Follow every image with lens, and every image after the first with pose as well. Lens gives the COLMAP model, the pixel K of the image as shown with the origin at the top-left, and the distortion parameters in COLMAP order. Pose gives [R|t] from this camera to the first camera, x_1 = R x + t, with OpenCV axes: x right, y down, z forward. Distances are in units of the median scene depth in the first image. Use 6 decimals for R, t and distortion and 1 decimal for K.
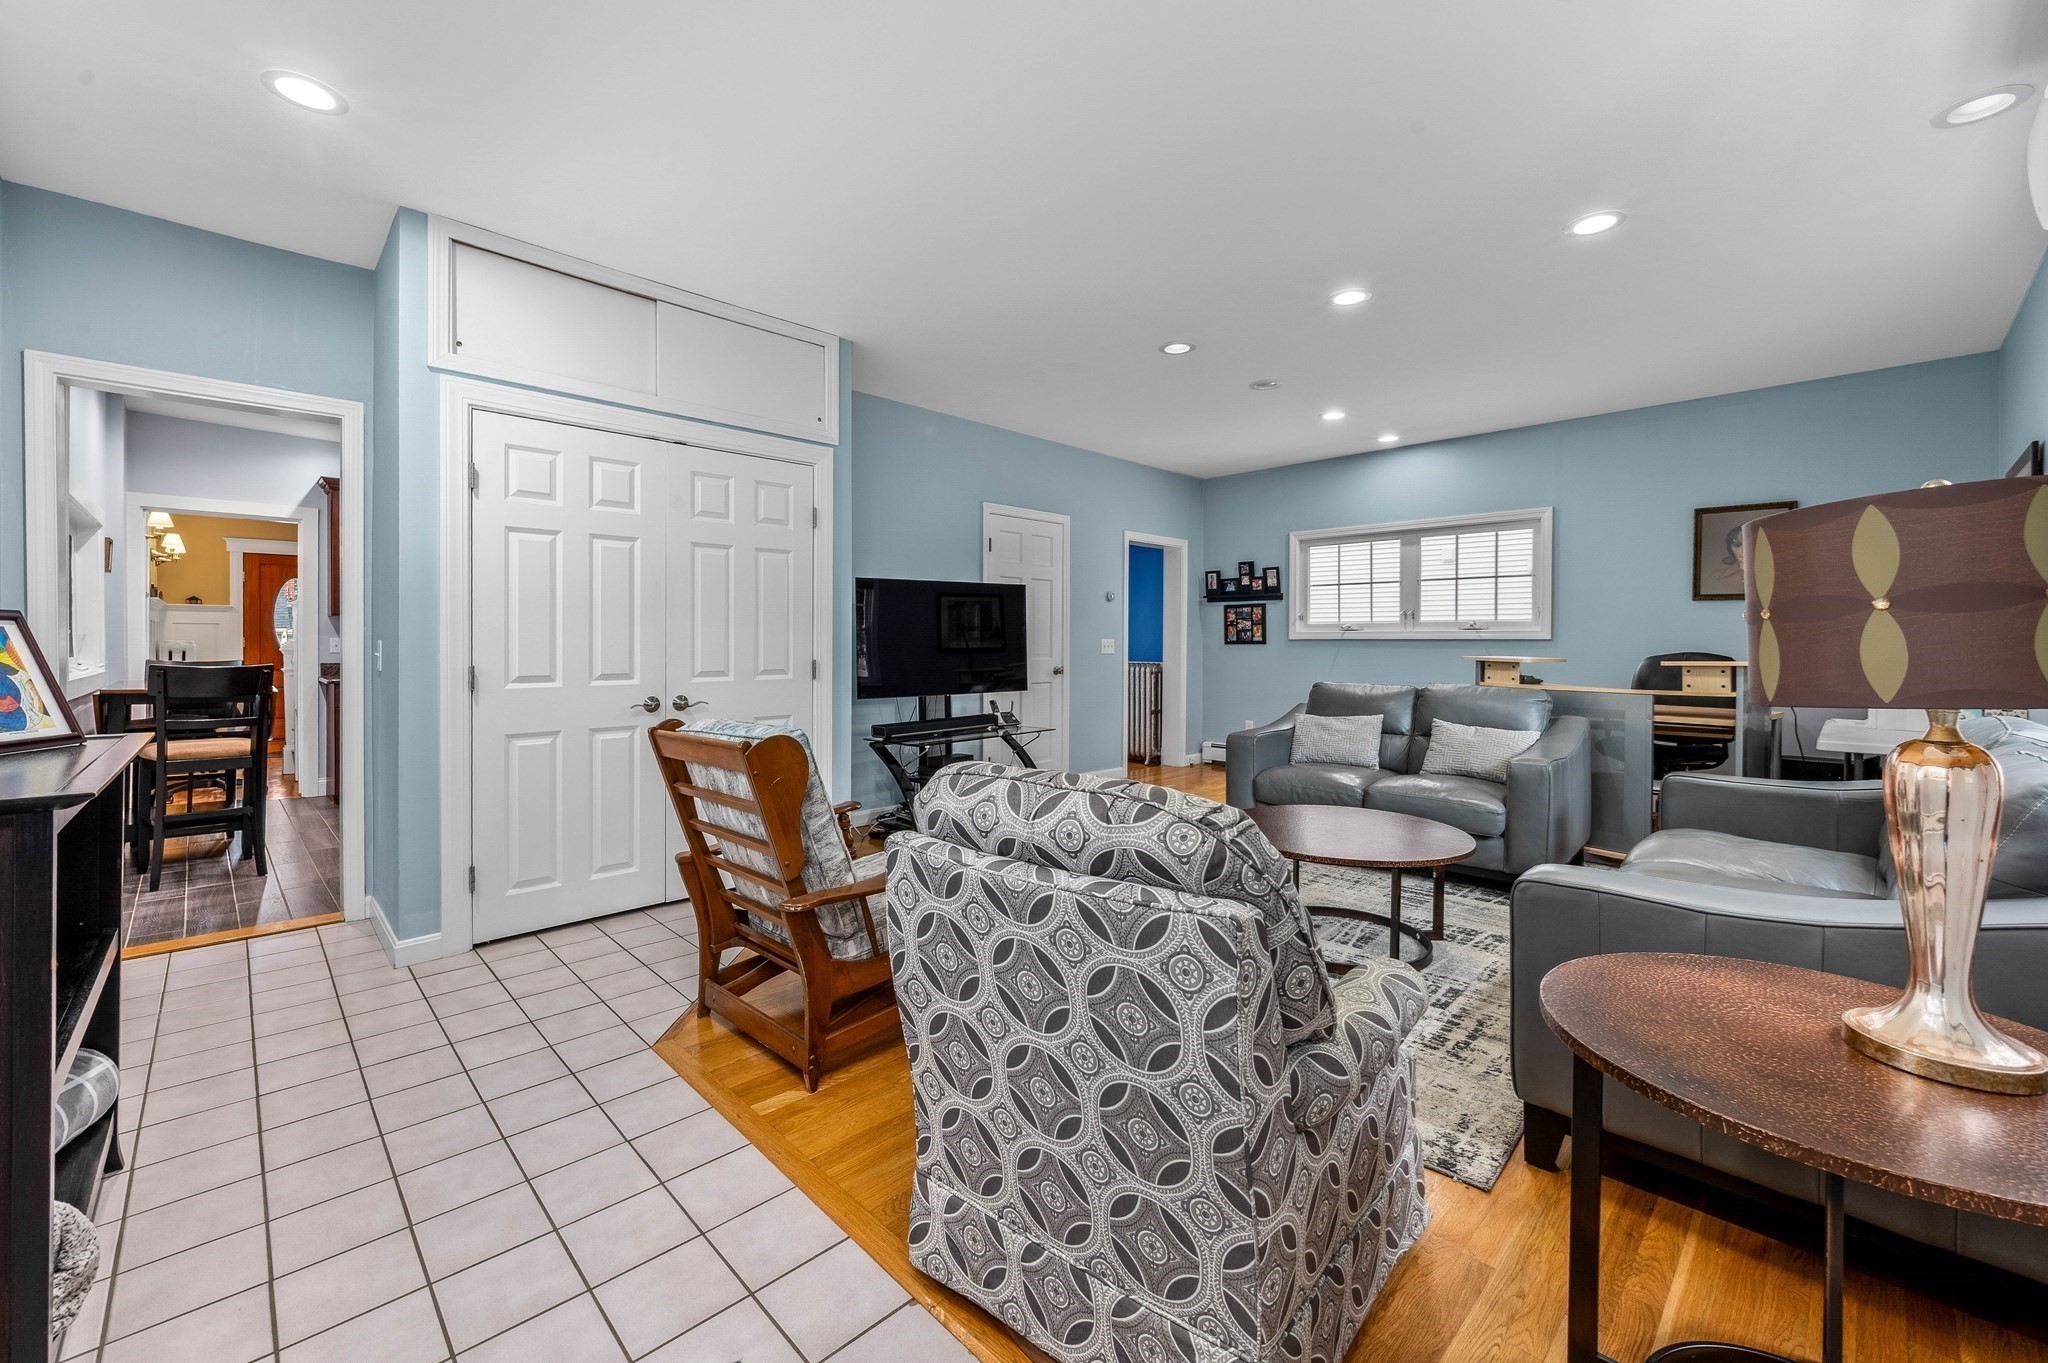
lens RADIAL K [[812.0, 0, 1006.9], [0, 812.0, 655.8], [0, 0, 1]] dist [0.001784, 0.000001]
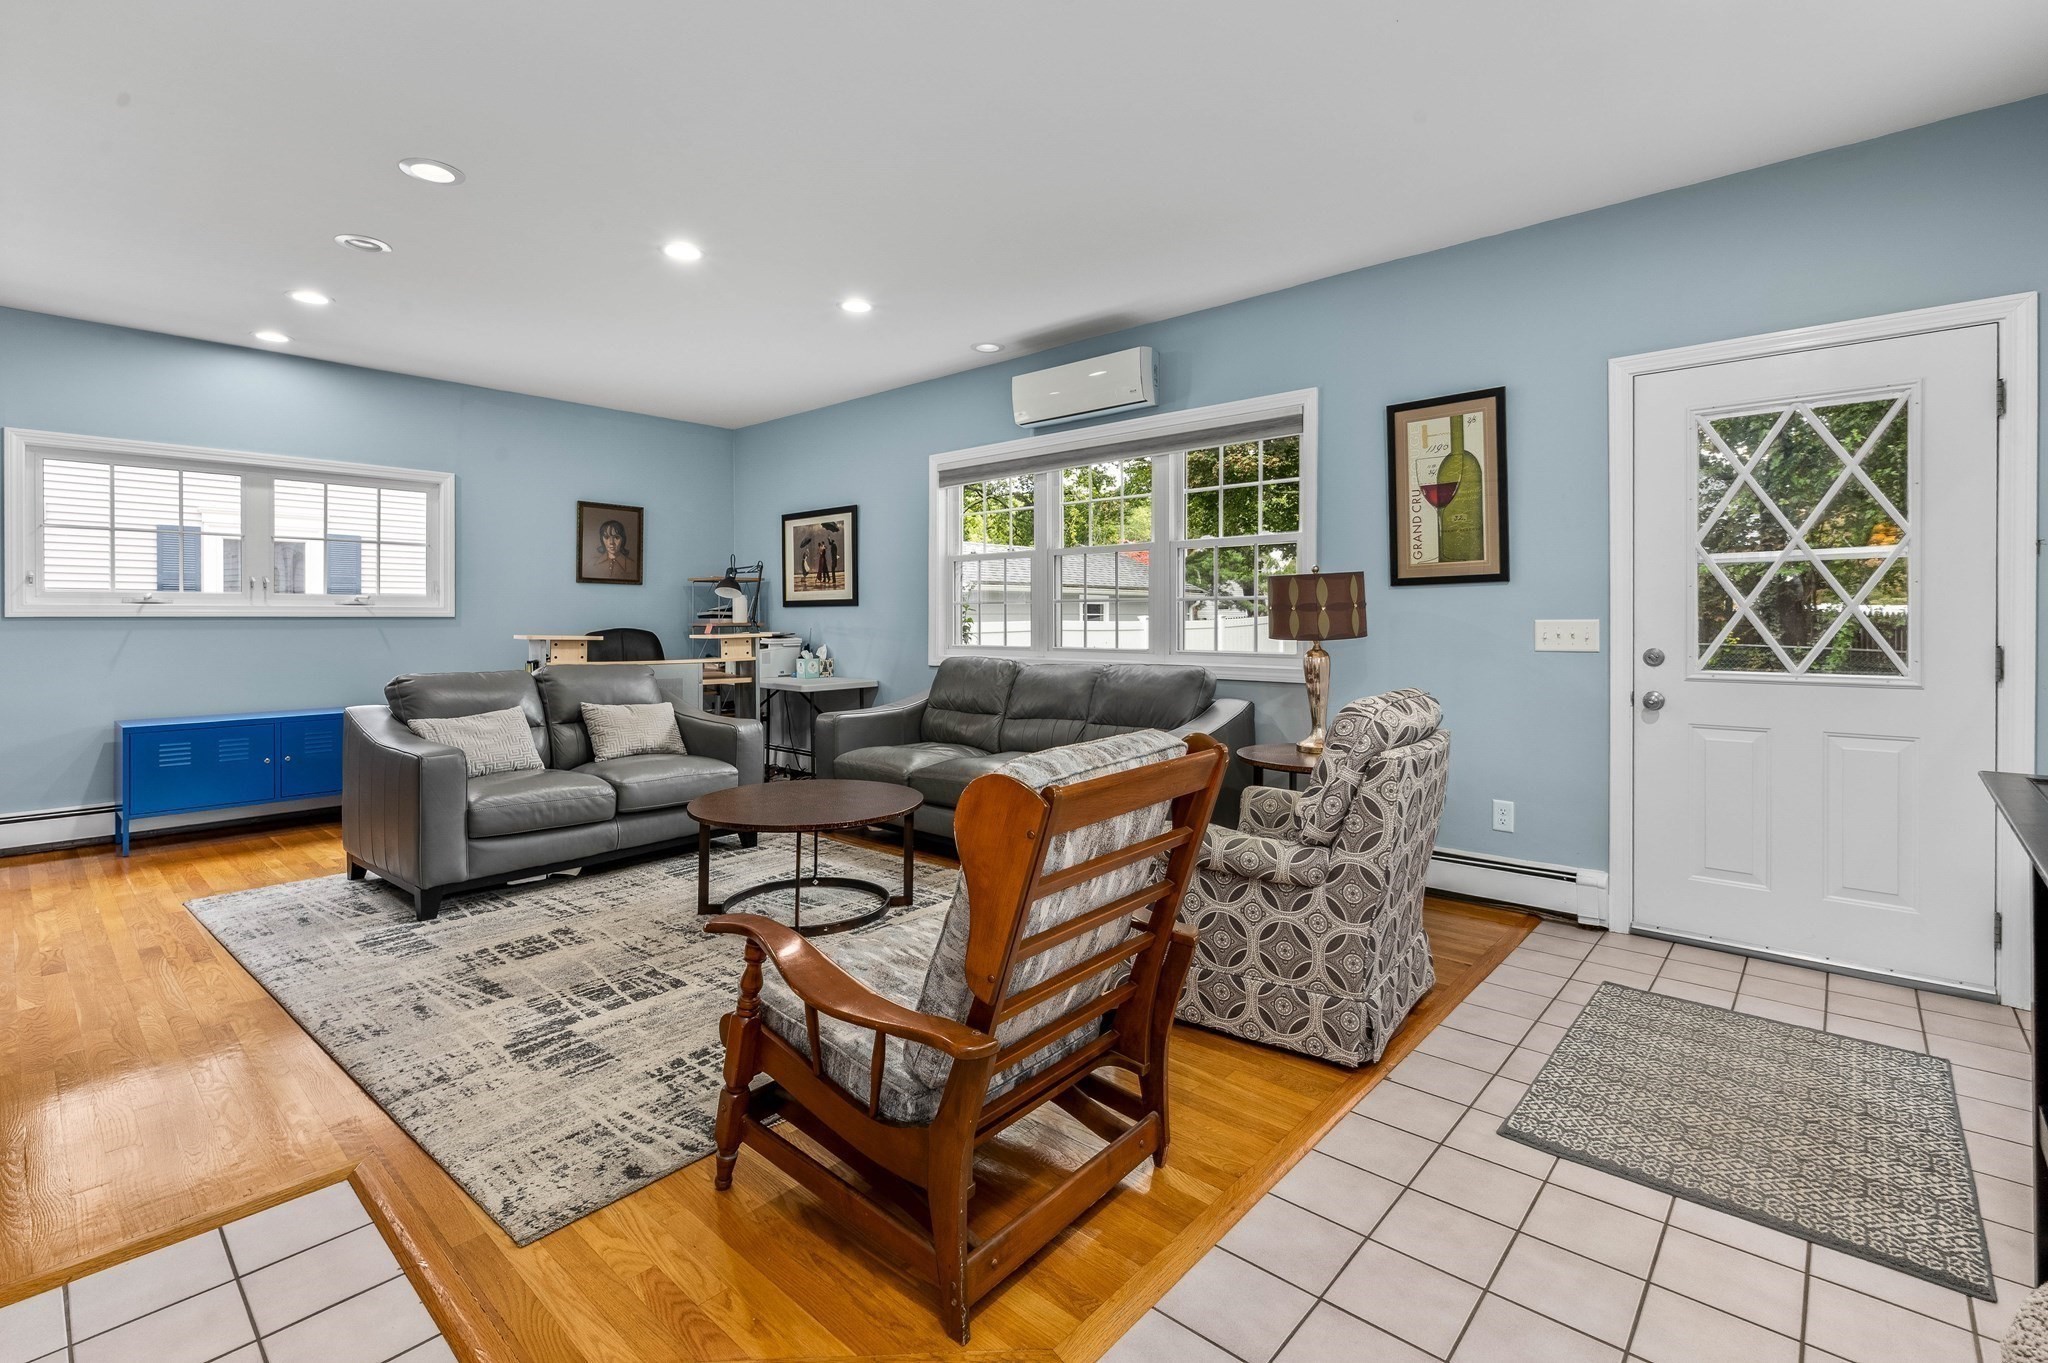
lens RADIAL K [[933.6, 0, 1020.0], [0, 933.6, 615.6], [0, 0, 1]] dist [-0.002996, 0.000491]
pose [[-0.074240, 0.002671, 0.997237, -0.413534], [0.019628, 0.999807, -0.001216, -0.008286], [-0.997047, 0.019483, -0.074278, 0.423121]]
